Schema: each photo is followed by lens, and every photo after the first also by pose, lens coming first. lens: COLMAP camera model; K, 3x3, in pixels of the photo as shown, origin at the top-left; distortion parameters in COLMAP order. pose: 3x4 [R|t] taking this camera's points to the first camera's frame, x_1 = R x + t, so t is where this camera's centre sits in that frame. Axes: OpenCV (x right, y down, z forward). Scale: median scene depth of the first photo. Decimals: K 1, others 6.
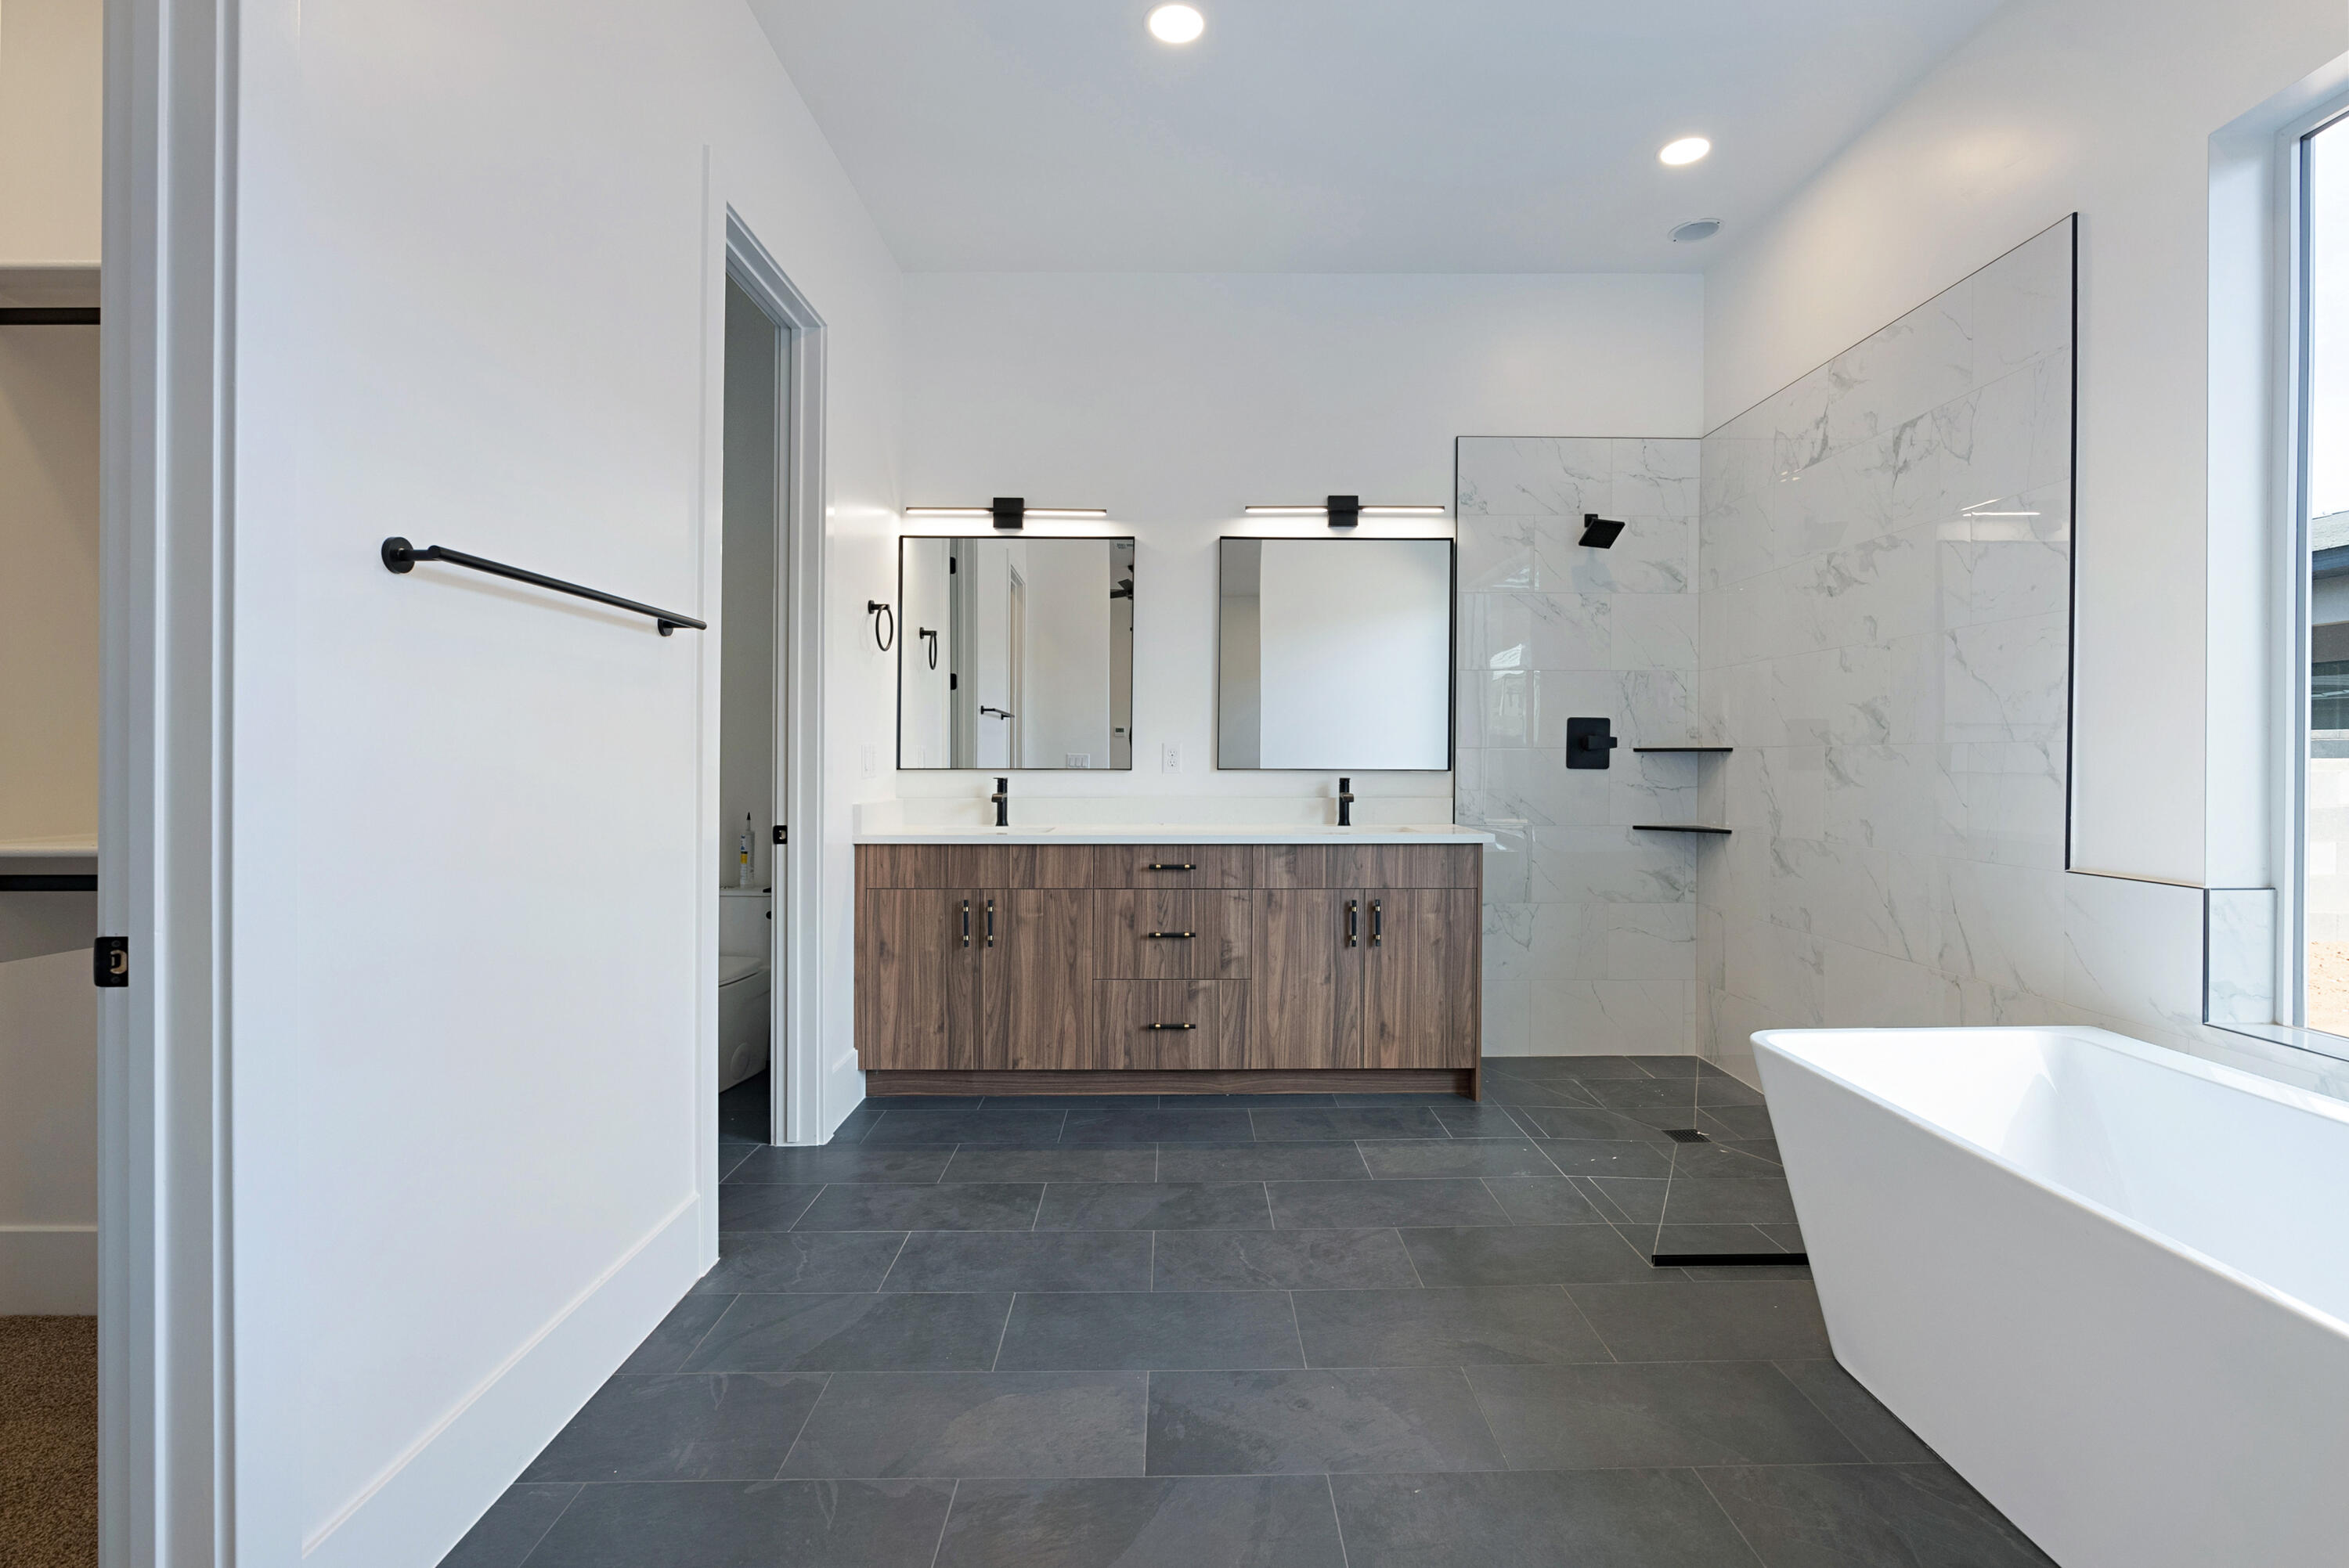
lens RADIAL K [[1091.2, 0, 1183.0], [0, 1091.2, 779.3], [0, 0, 1]] dist [-0.015603, 0.006169]
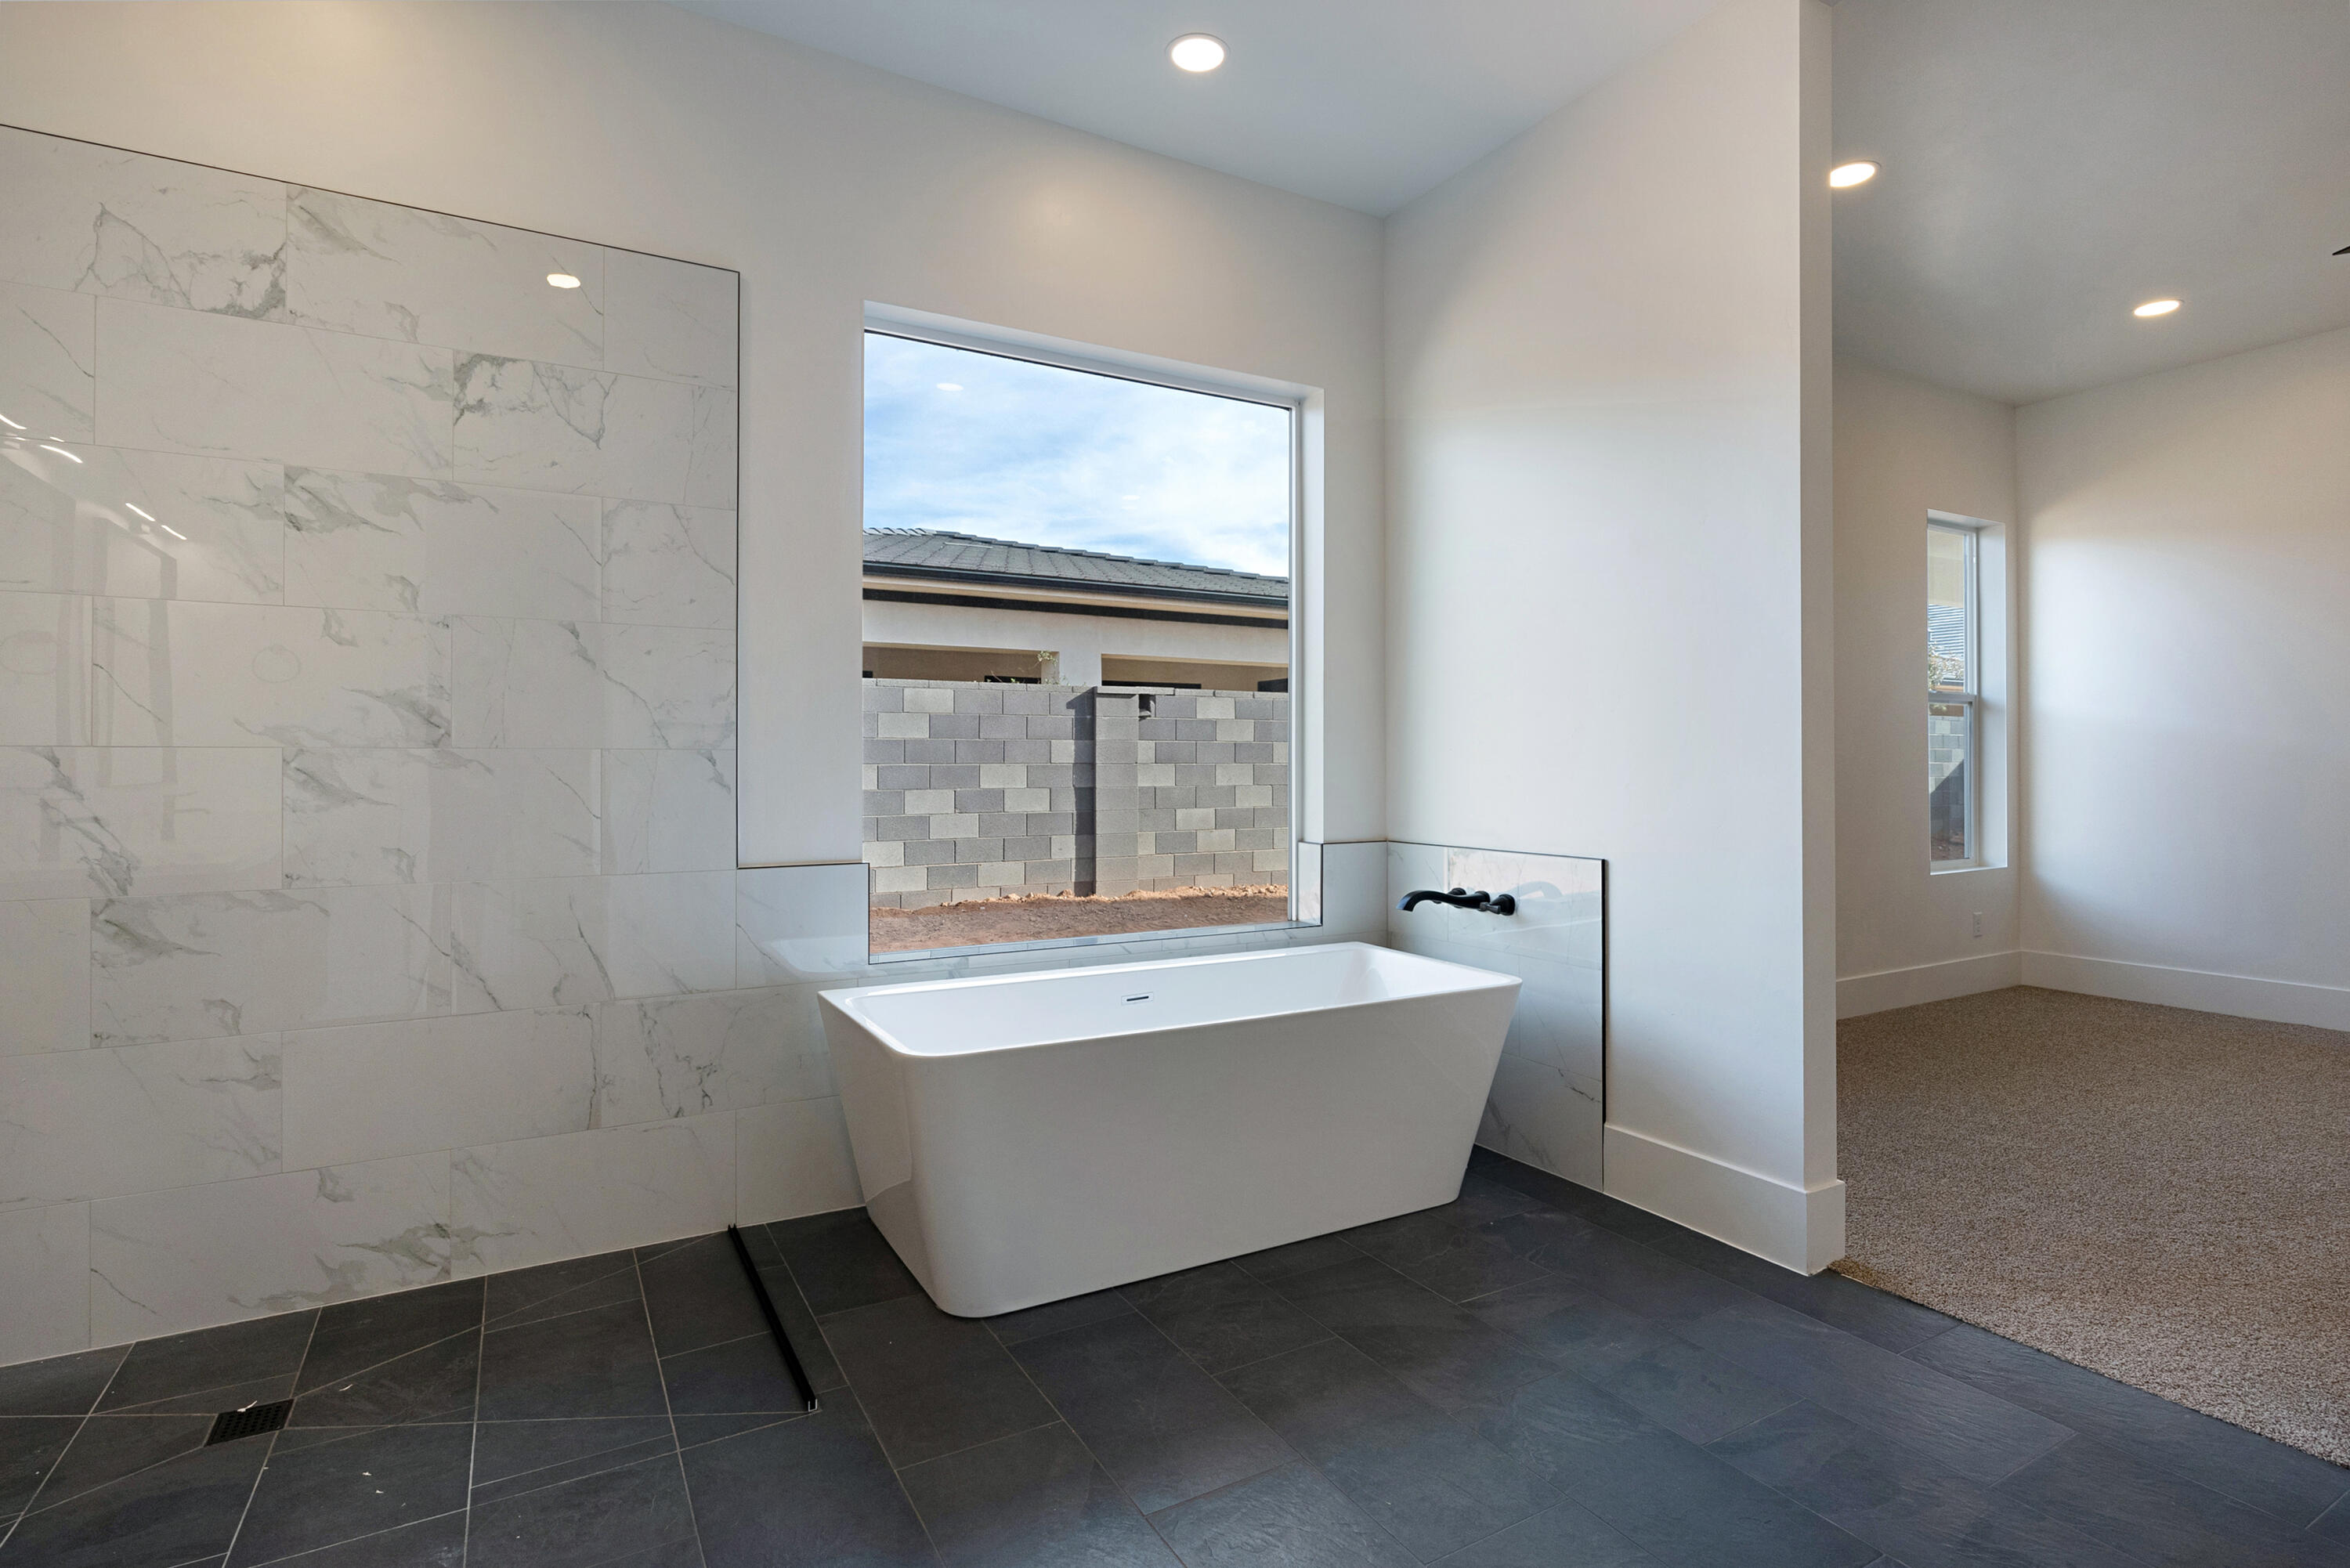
lens RADIAL K [[1189.8, 0, 1201.3], [0, 1189.8, 763.4], [0, 0, 1]] dist [0.003282, 0.001585]
pose [[-0.506500, -0.002010, 0.862238, -0.331030], [0.015023, 0.999825, 0.011156, -0.020123], [-0.862109, 0.018604, -0.506381, 0.862999]]
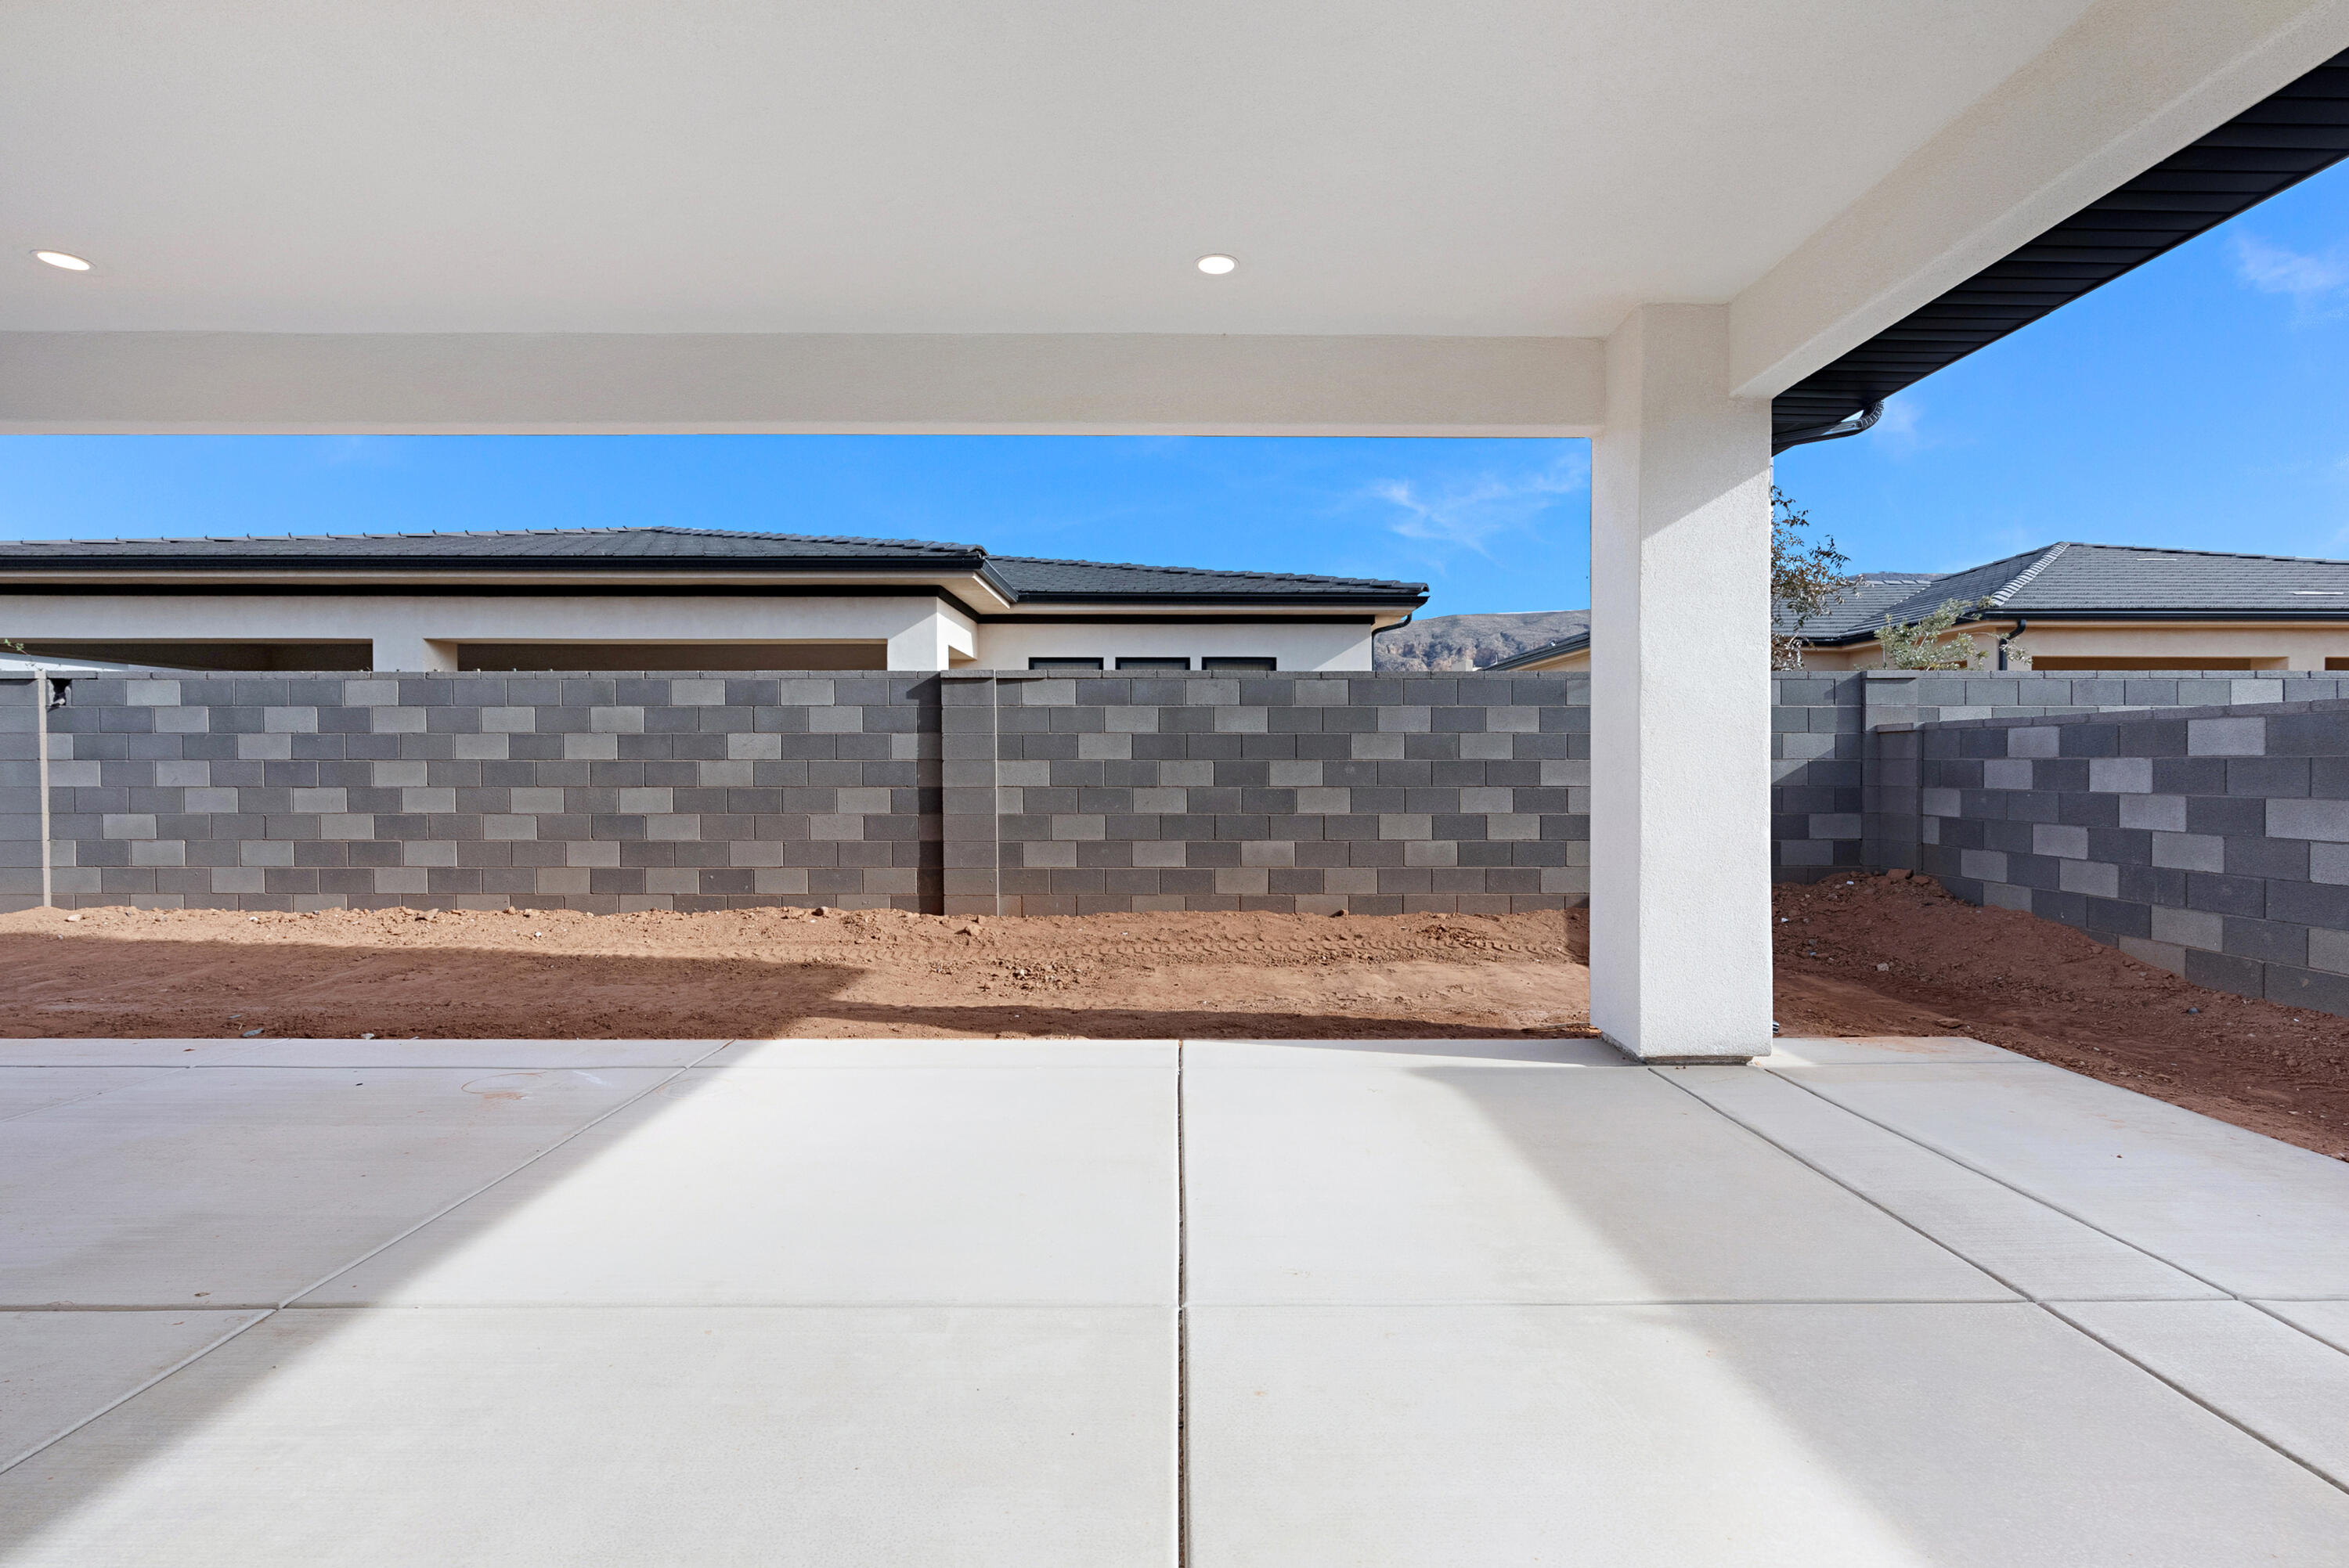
lens RADIAL K [[1091.2, 0, 1183.0], [0, 1091.2, 779.3], [0, 0, 1]] dist [-0.015603, 0.006169]
pose [[-0.003601, -0.021169, 0.999769, 0.414939], [0.020268, 0.999569, 0.021238, 0.156811], [-0.999788, 0.020340, -0.003171, -8.169959]]
